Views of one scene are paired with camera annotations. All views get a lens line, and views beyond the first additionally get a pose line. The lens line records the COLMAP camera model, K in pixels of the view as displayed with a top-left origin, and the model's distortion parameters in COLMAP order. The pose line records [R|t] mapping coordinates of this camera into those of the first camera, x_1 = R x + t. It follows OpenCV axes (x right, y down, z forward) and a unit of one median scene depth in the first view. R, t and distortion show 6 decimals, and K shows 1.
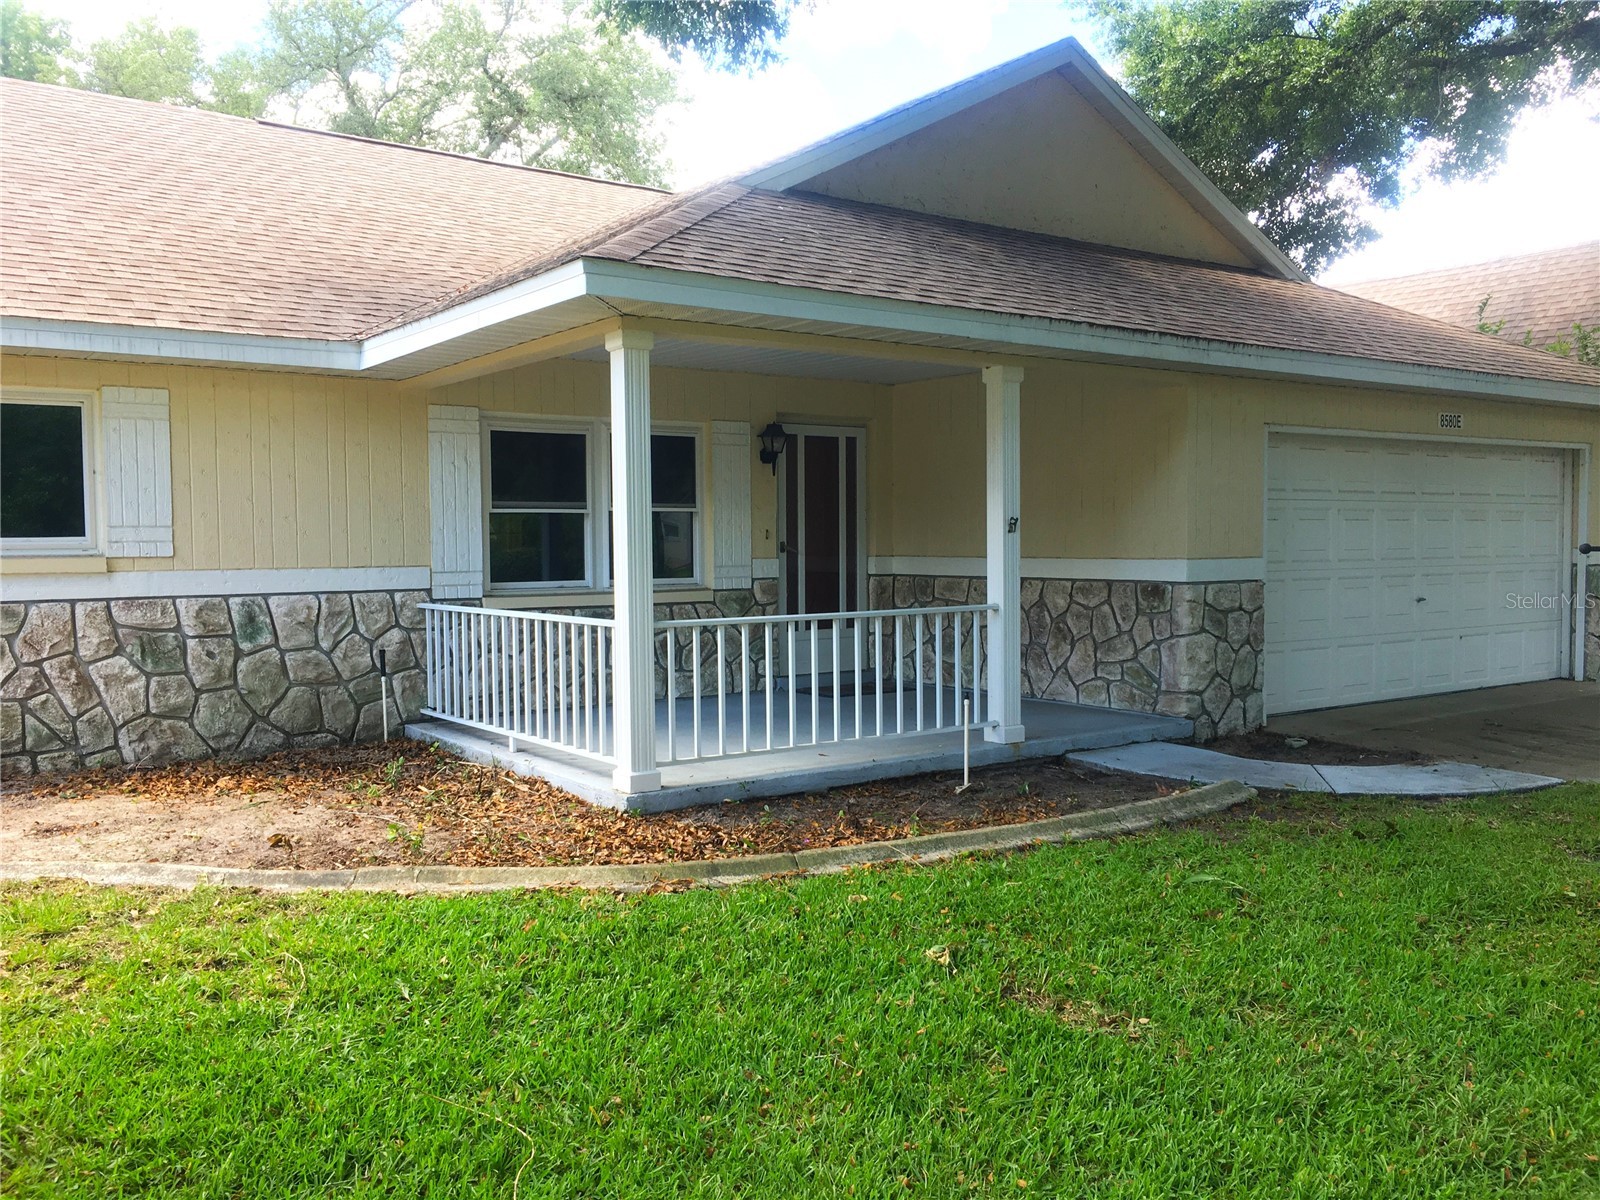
lens RADIAL K [[1360.3, 0, 803.8], [0, 1360.3, 576.0], [0, 0, 1]] dist [0.087405, -0.124956]
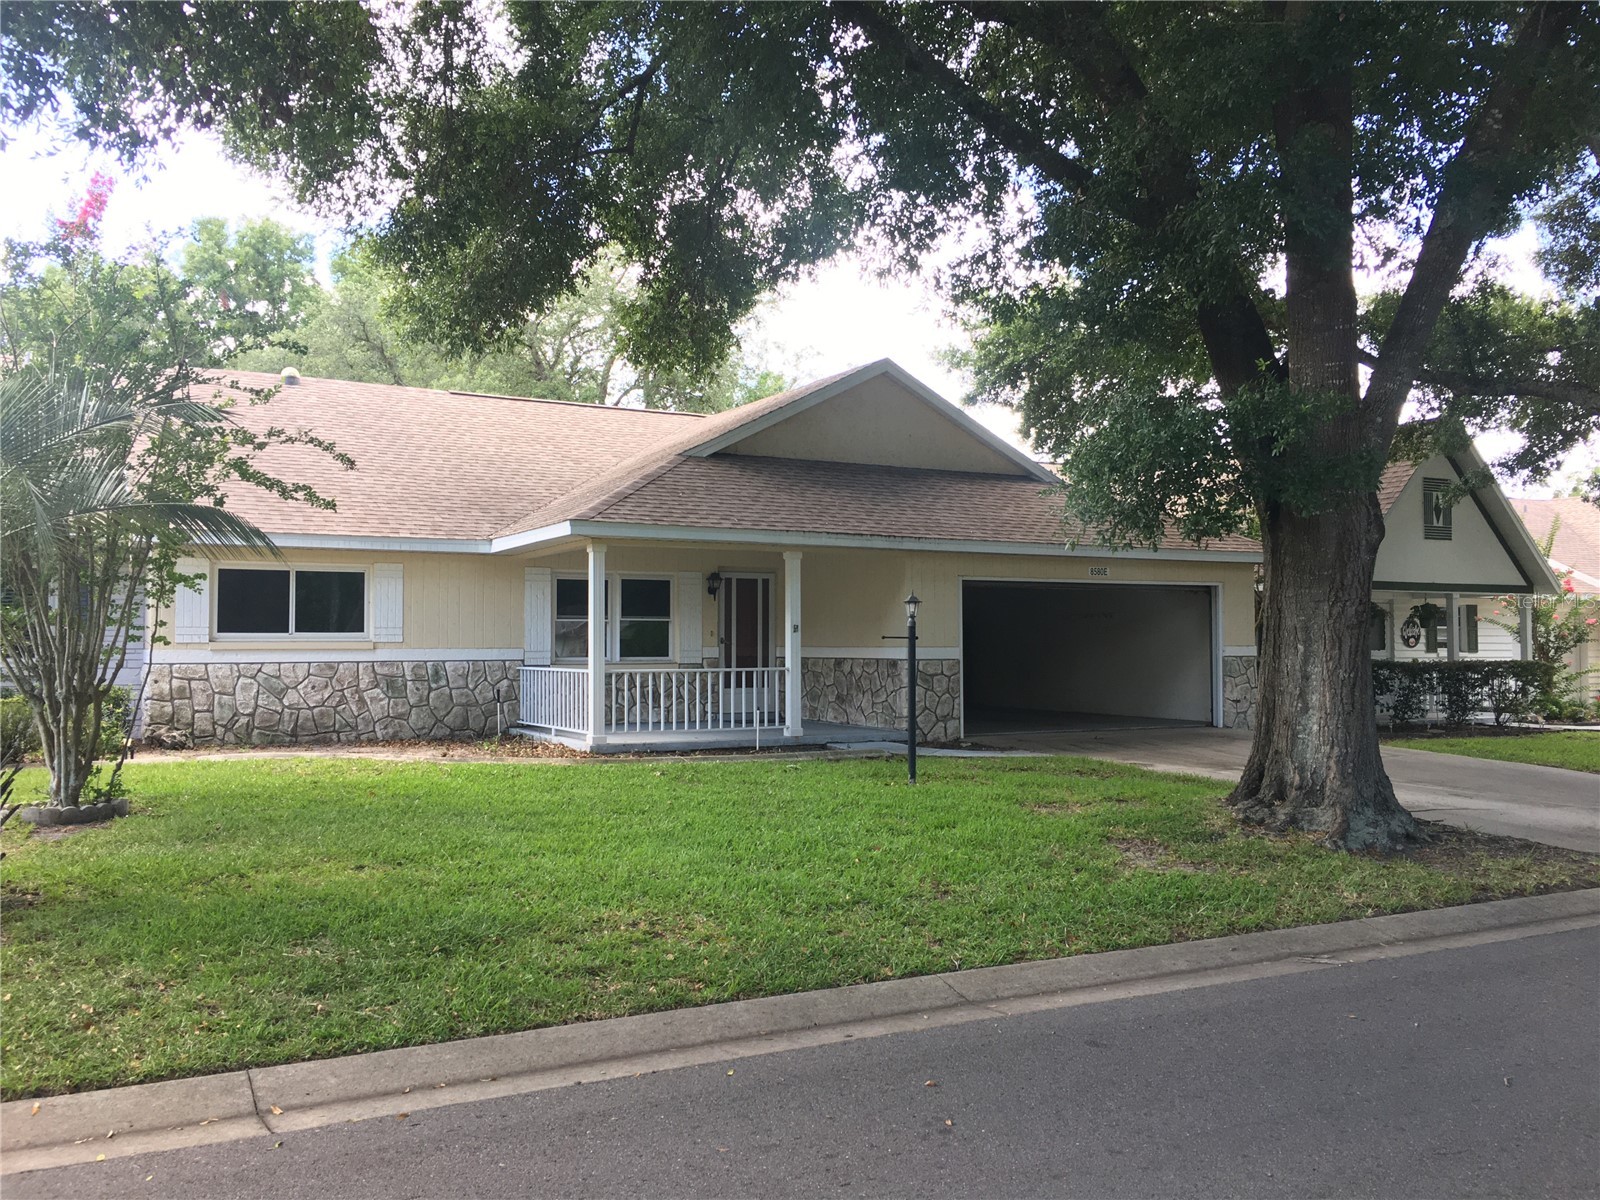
lens RADIAL K [[1360.3, 0, 803.8], [0, 1360.3, 576.0], [0, 0, 1]] dist [0.087405, -0.124956]
pose [[0.992702, 0.000368, -0.120589, 0.396817], [-0.009700, 0.996999, -0.076809, 0.039219], [0.120199, 0.077418, 0.989727, -0.987857]]
